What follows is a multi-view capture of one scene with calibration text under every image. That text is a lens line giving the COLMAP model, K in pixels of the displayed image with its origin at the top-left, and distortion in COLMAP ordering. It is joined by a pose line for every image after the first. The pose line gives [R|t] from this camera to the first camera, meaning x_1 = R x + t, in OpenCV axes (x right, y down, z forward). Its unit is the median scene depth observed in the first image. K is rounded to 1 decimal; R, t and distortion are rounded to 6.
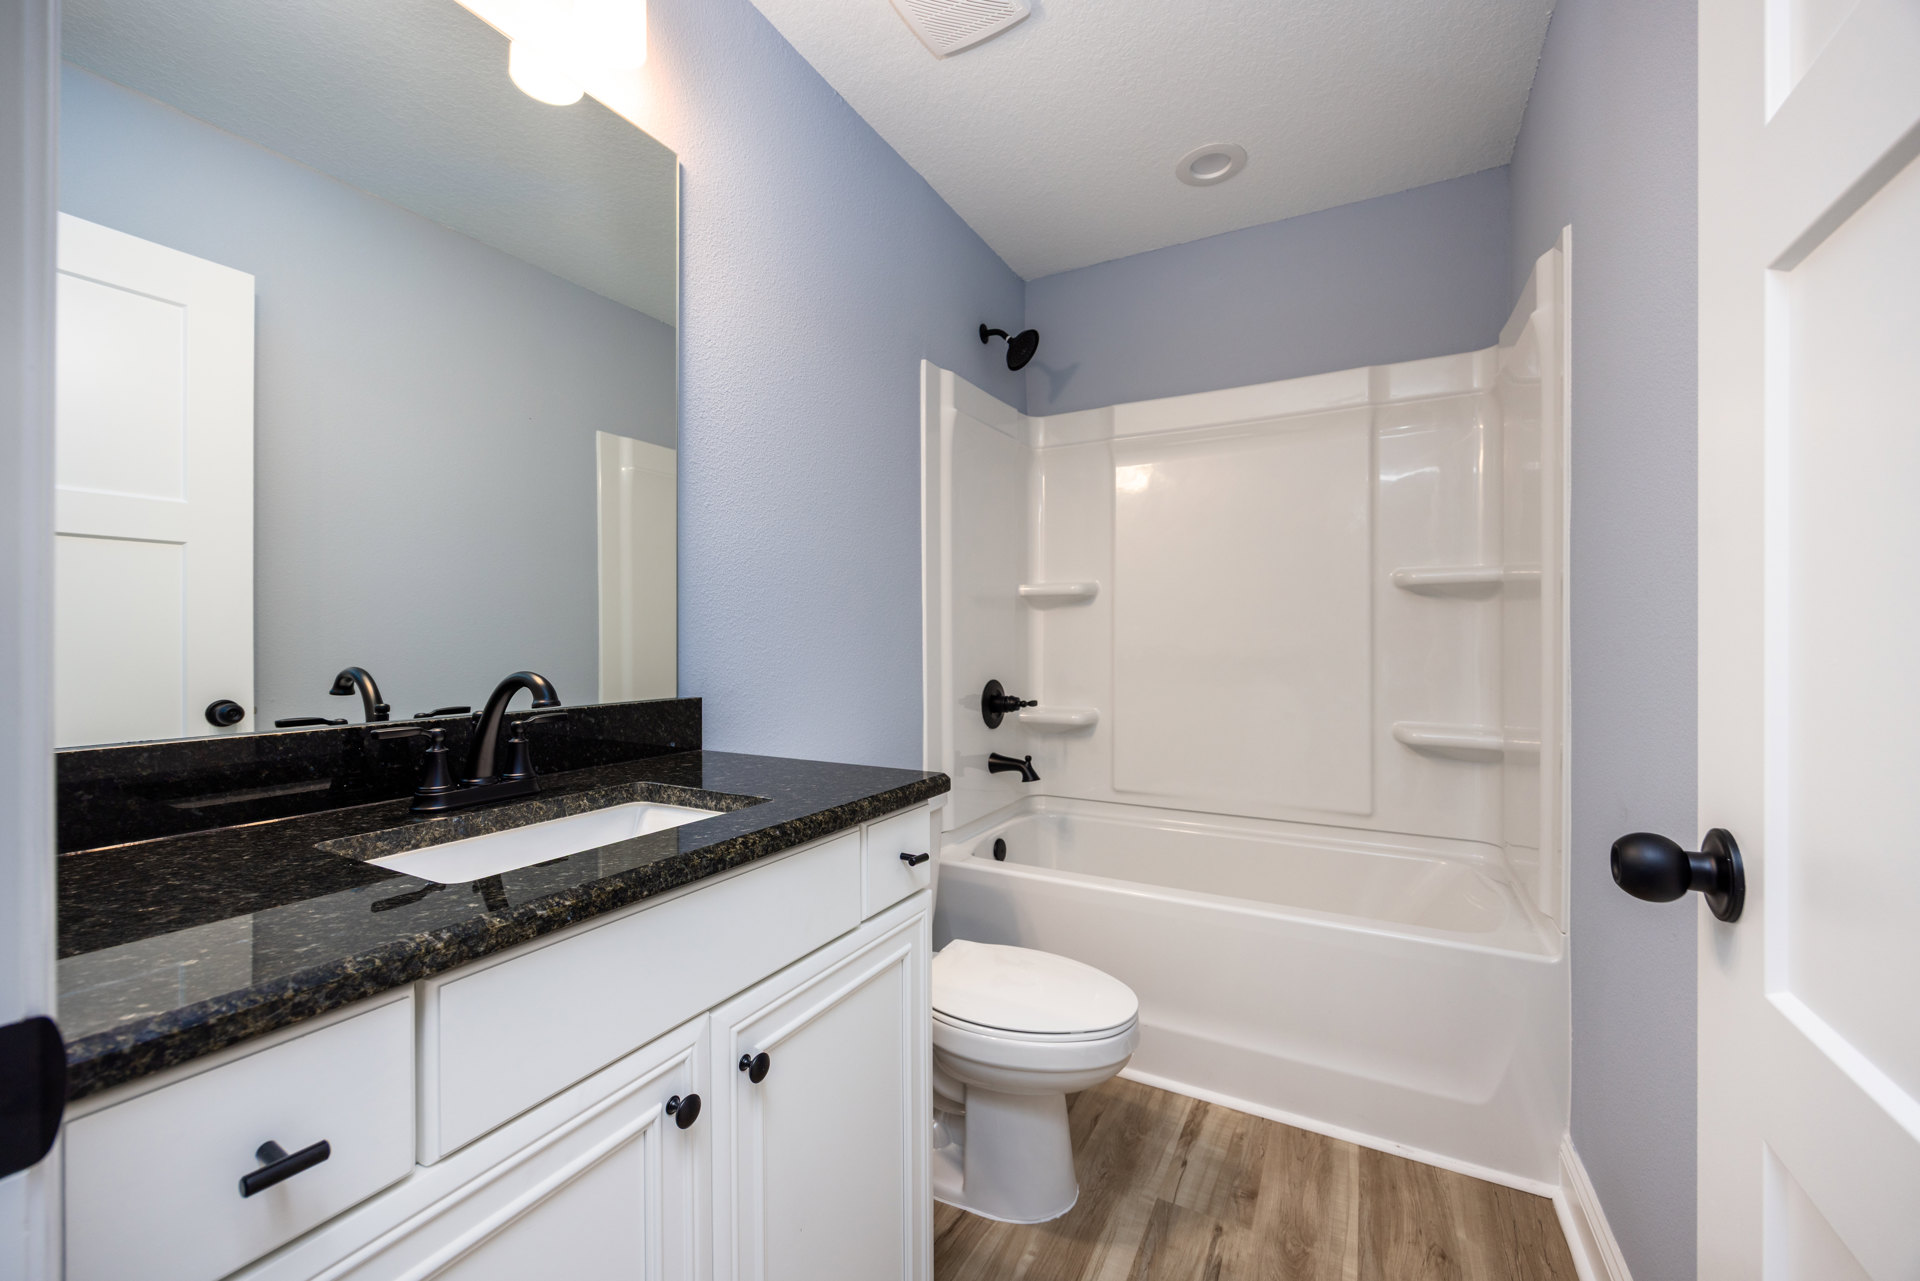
lens RADIAL K [[733.9, 0, 960.1], [0, 733.9, 635.3], [0, 0, 1]] dist [-0.006734, 0.000203]
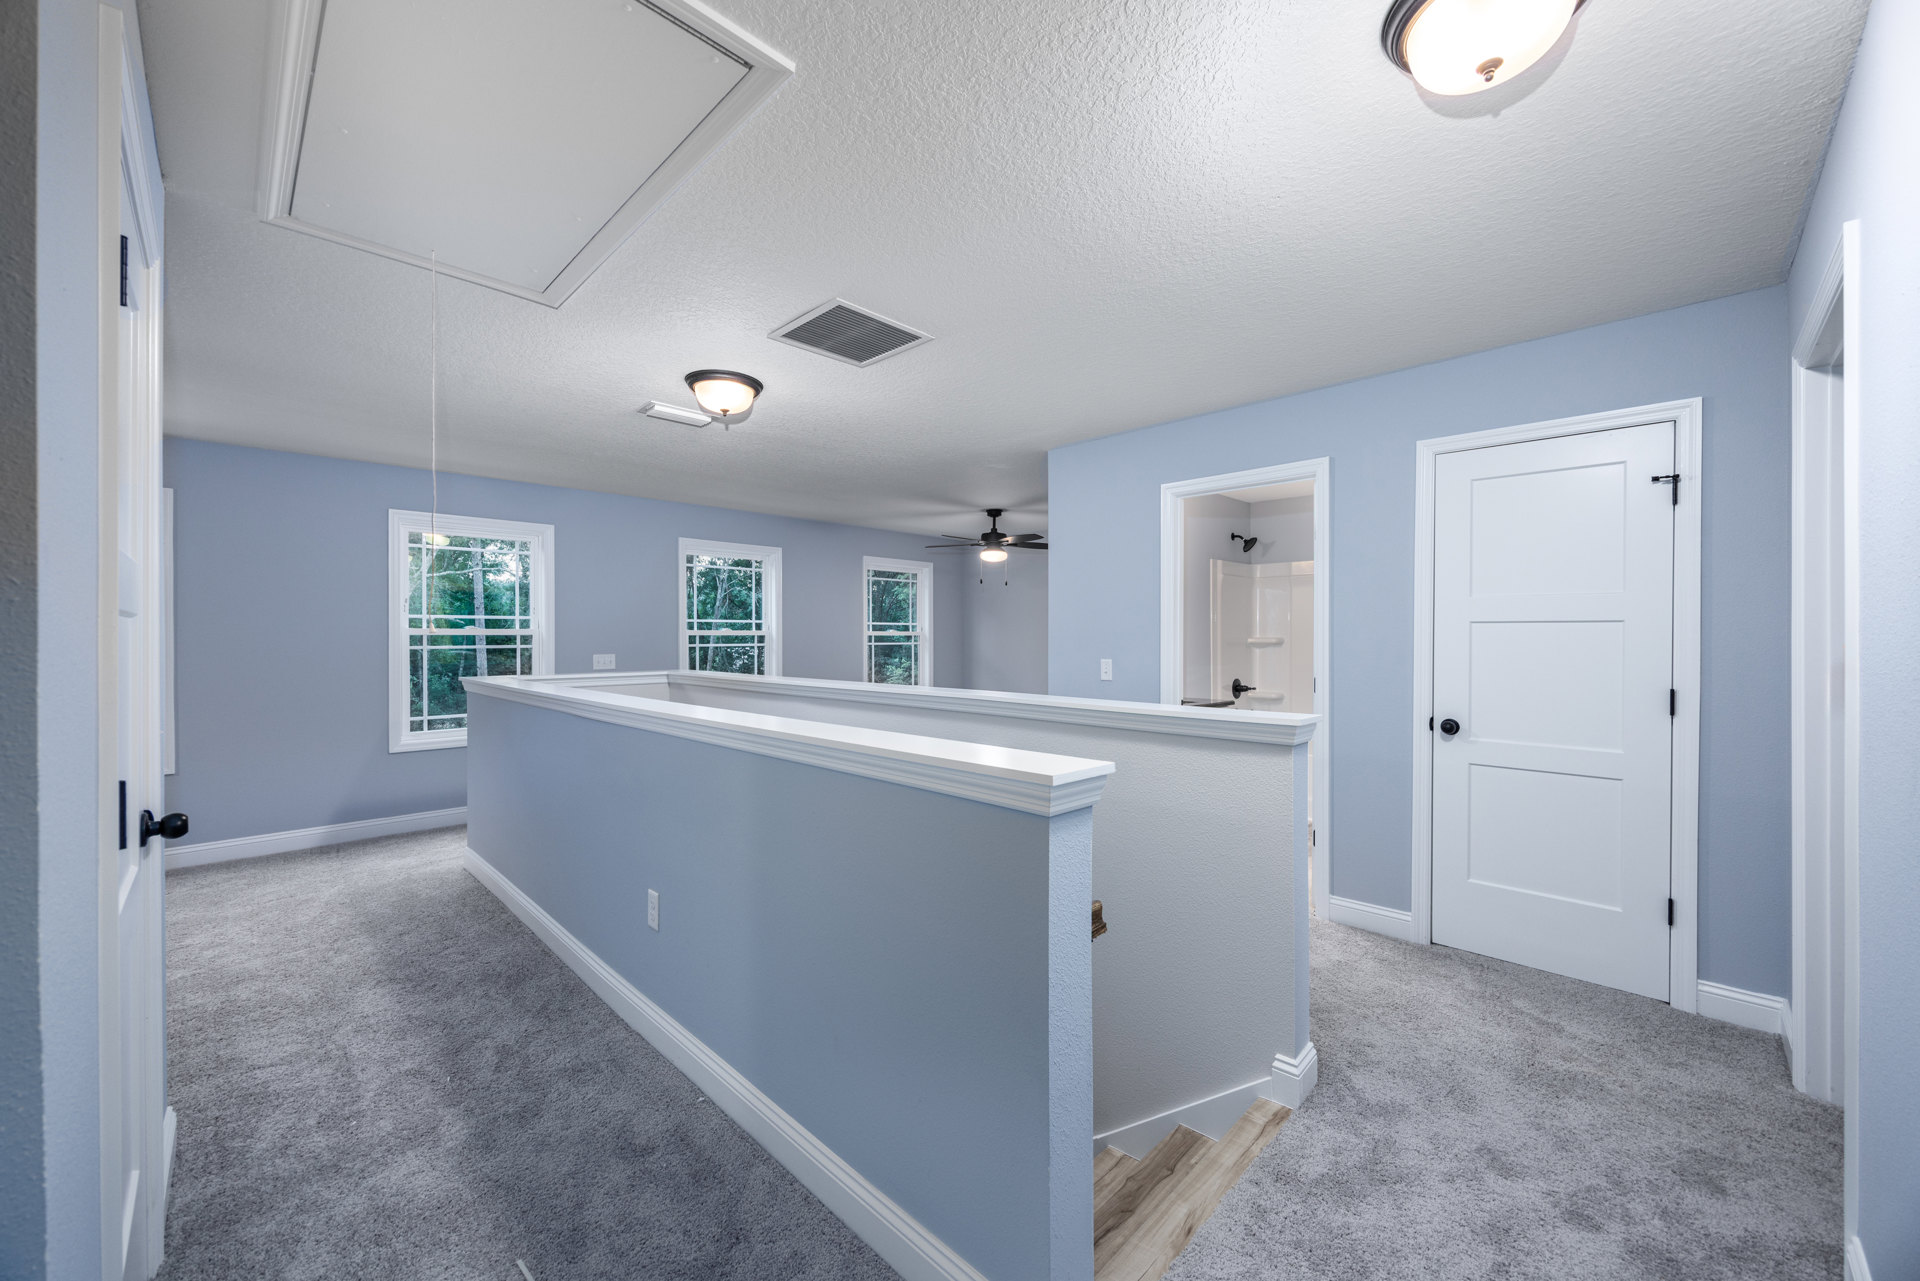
lens RADIAL K [[733.9, 0, 960.1], [0, 733.9, 637.2], [0, 0, 1]] dist [-0.006734, 0.000203]
pose [[0.961227, 0.002894, -0.275743, -0.165198], [-0.002569, 0.999996, 0.001541, -0.078818], [0.275746, -0.000773, 0.961230, -1.580039]]
